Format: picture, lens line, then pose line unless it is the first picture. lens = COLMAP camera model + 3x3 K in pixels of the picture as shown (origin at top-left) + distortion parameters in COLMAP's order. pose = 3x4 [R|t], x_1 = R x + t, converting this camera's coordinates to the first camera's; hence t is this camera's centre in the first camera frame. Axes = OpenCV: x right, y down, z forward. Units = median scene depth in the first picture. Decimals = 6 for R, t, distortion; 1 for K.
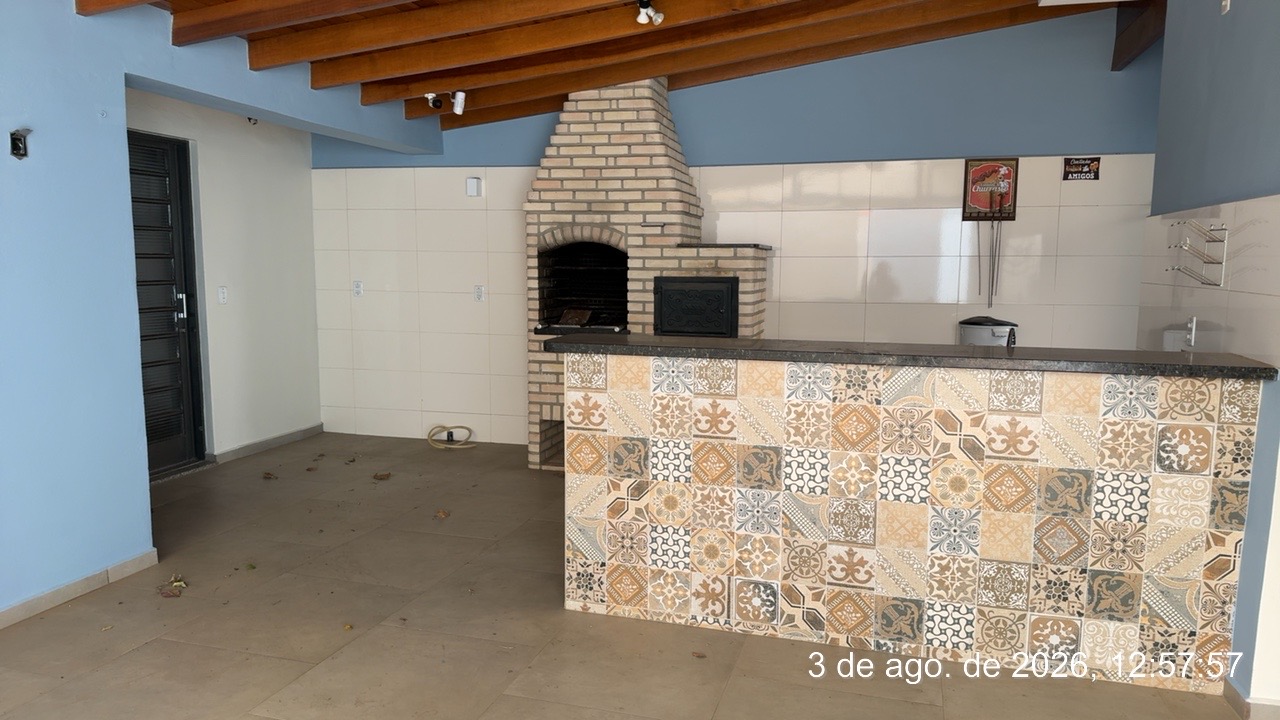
lens RADIAL K [[842.8, 0, 645.7], [0, 842.8, 355.5], [0, 0, 1]] dist [-0.010596, -0.011520]
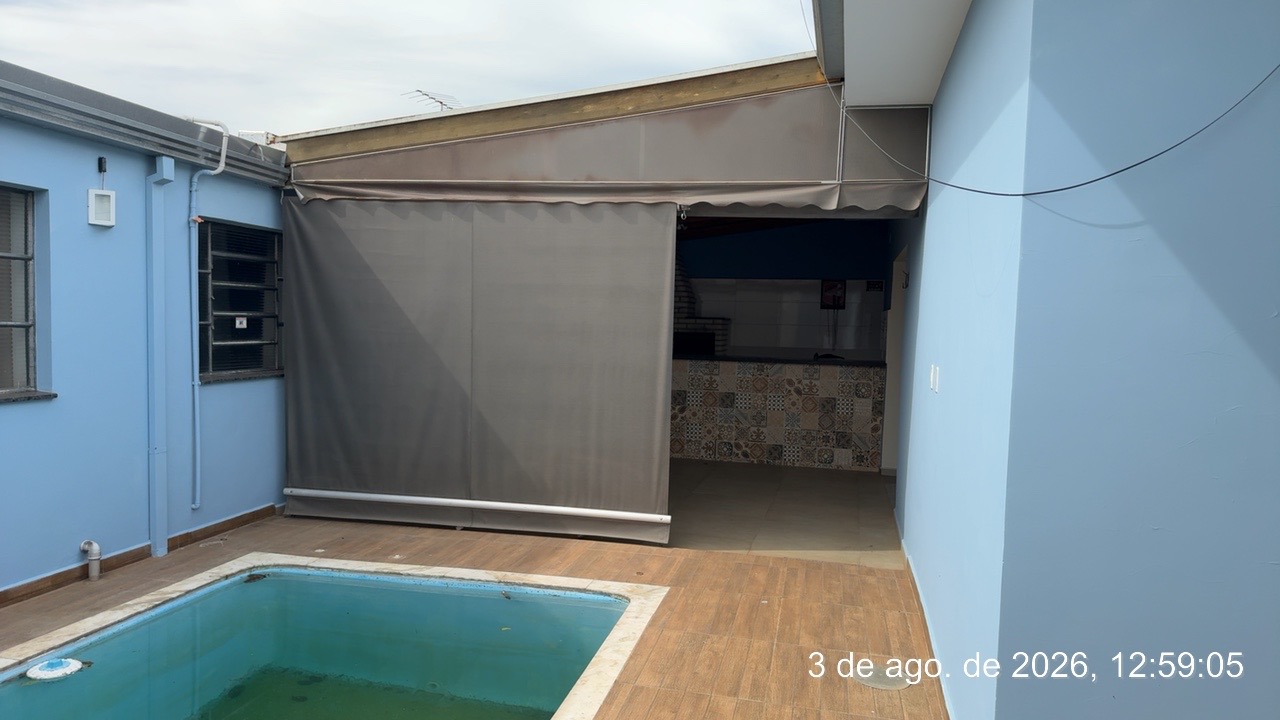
lens RADIAL K [[842.8, 0, 637.4], [0, 842.8, 364.6], [0, 0, 1]] dist [-0.010596, -0.011520]
pose [[0.998825, 0.018380, 0.044840, -0.297183], [-0.015819, 0.998258, -0.056832, 0.182458], [-0.045807, 0.056056, 0.997376, -1.834875]]
